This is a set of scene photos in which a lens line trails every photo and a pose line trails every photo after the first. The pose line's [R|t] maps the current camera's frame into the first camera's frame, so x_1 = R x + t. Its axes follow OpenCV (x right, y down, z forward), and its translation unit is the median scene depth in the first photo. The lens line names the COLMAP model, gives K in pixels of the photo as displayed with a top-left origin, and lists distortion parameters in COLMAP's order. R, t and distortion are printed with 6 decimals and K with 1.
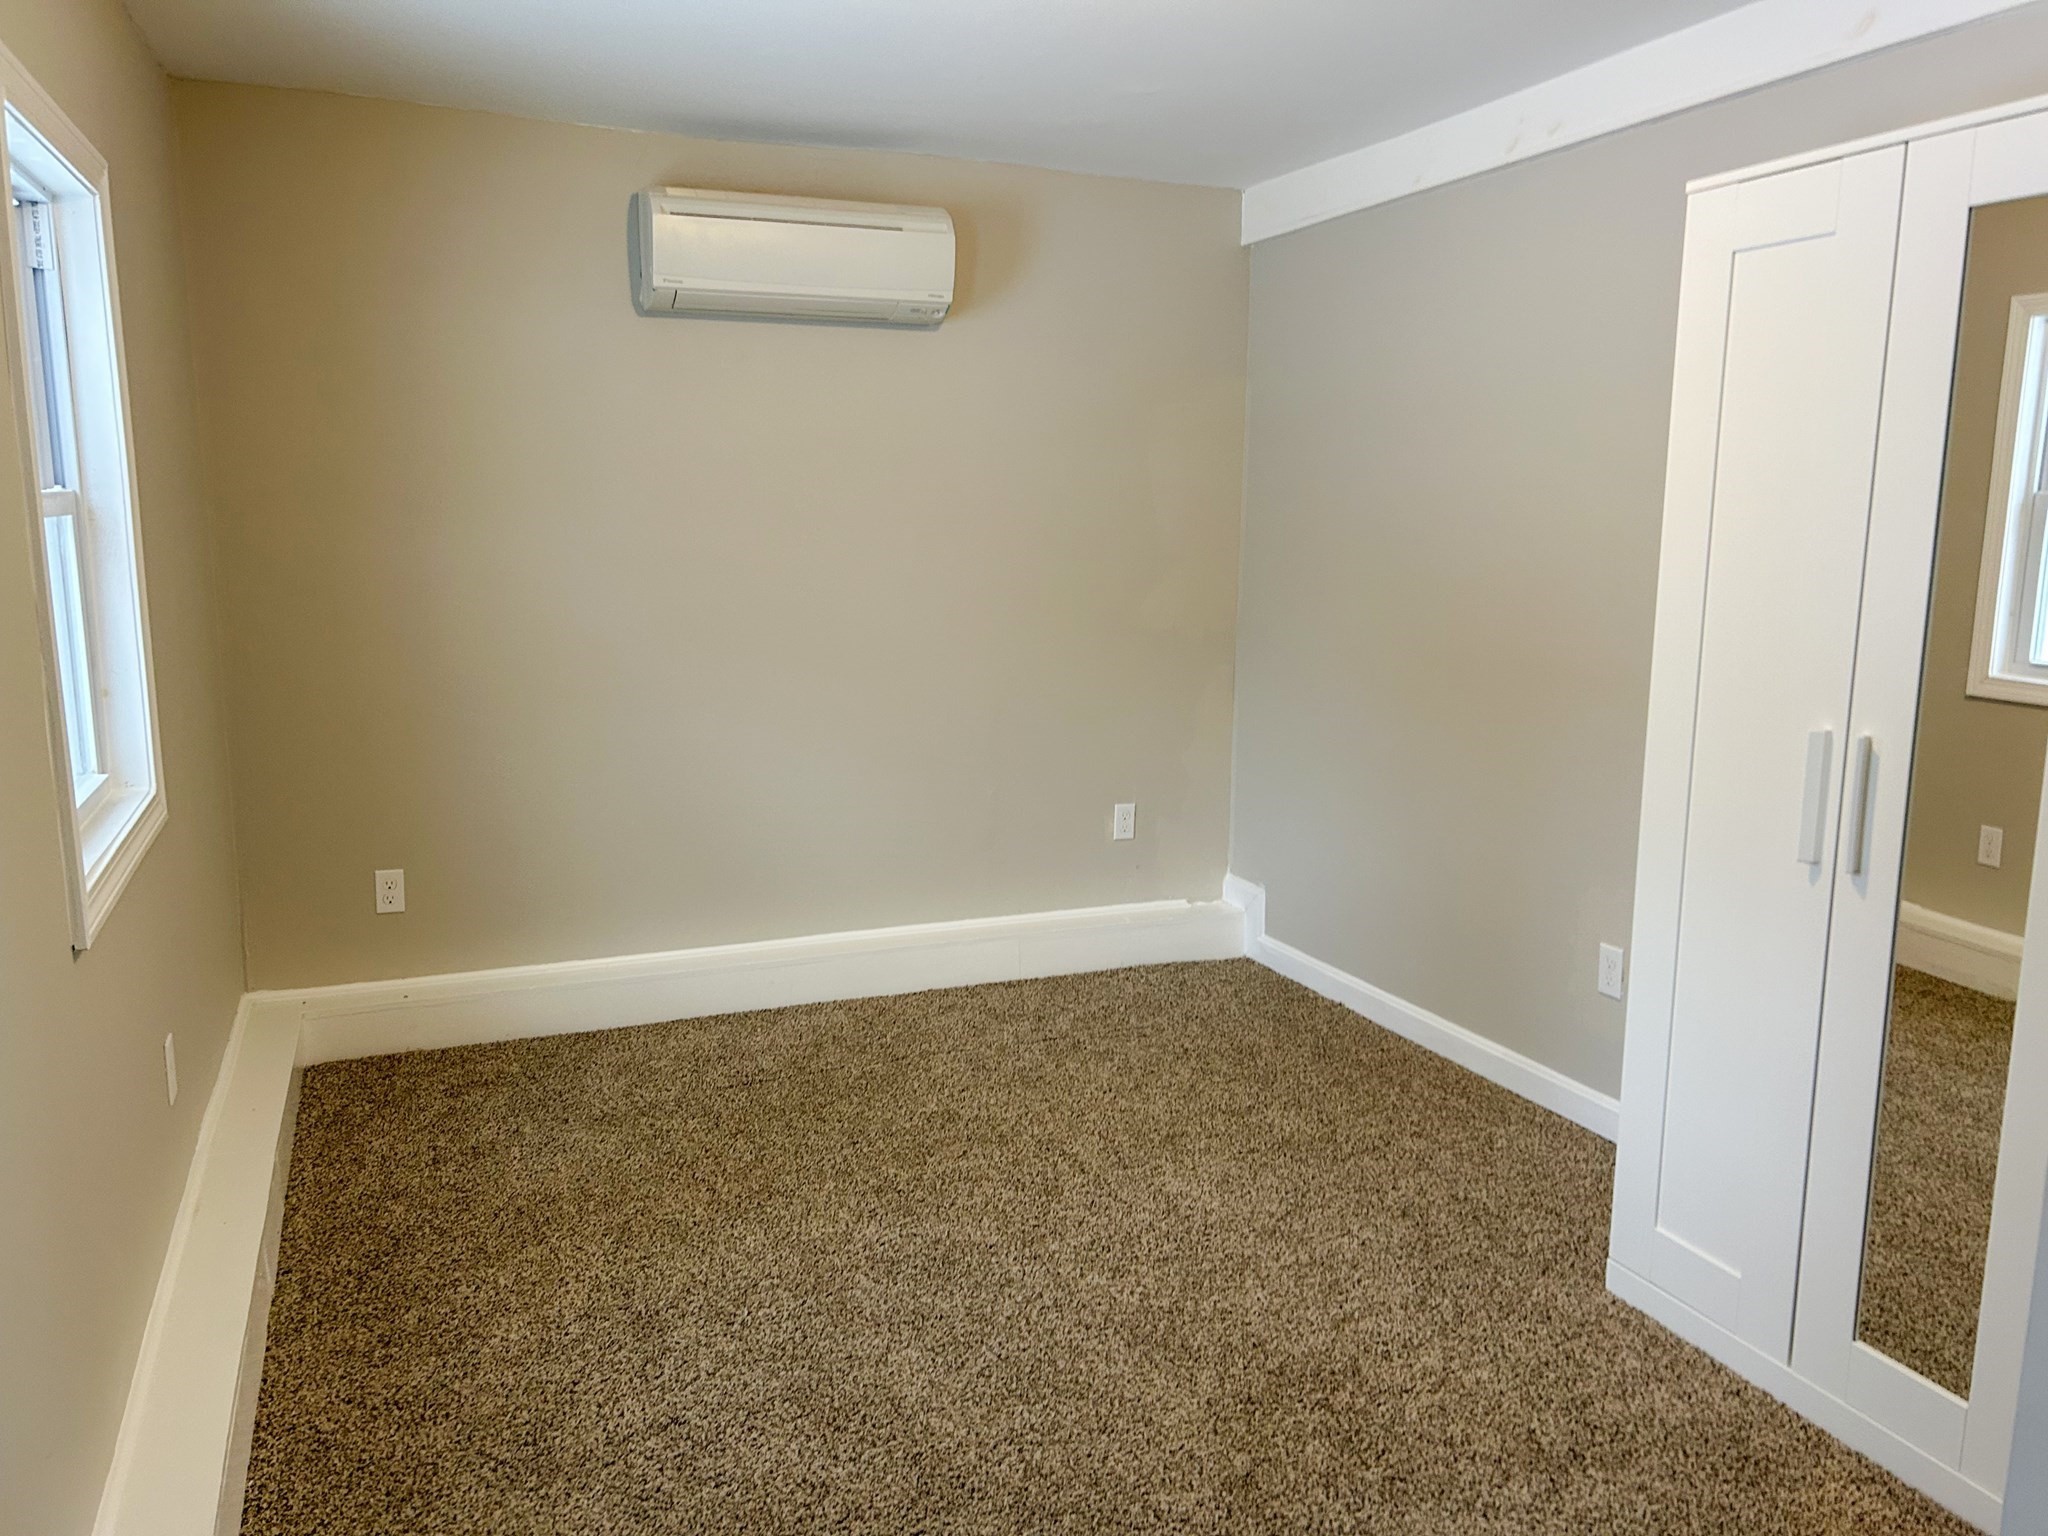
lens RADIAL K [[1528.1, 0, 1024.0], [0, 1528.1, 768.0], [0, 0, 1]] dist [-0.000208, 0.000389]
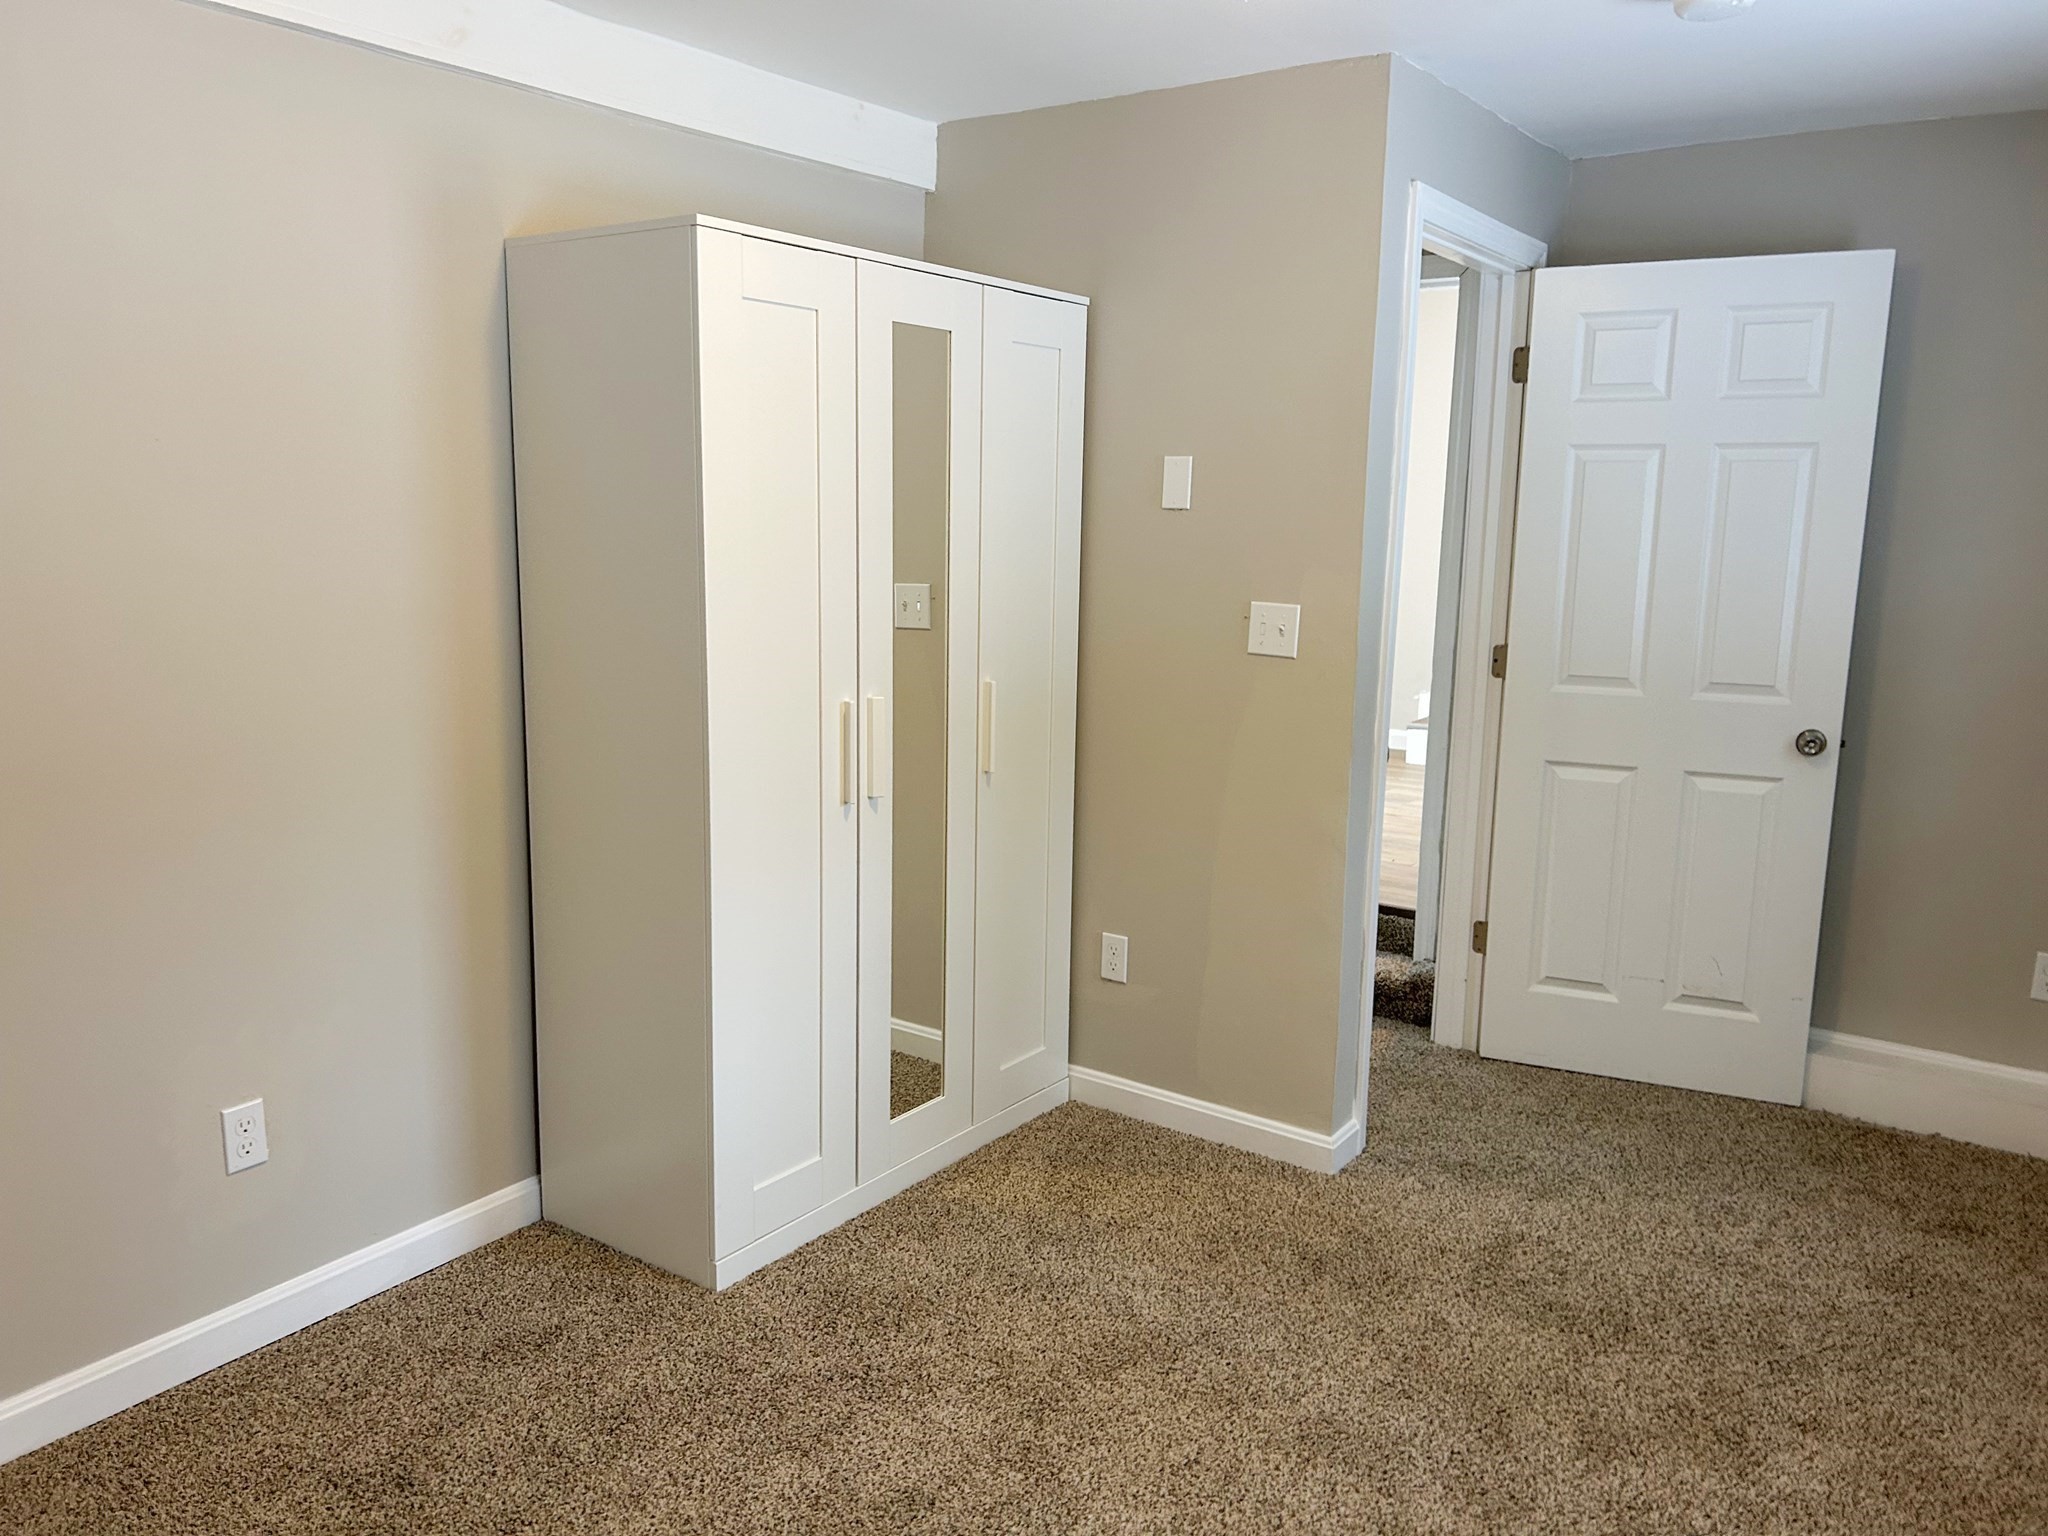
lens RADIAL K [[1528.1, 0, 1024.0], [0, 1528.1, 768.0], [0, 0, 1]] dist [-0.000208, 0.000389]
pose [[-0.537342, -0.160530, 0.827946, -0.618772], [0.125445, 0.955583, 0.266692, -0.288194], [-0.833983, 0.247166, -0.493337, 1.485238]]
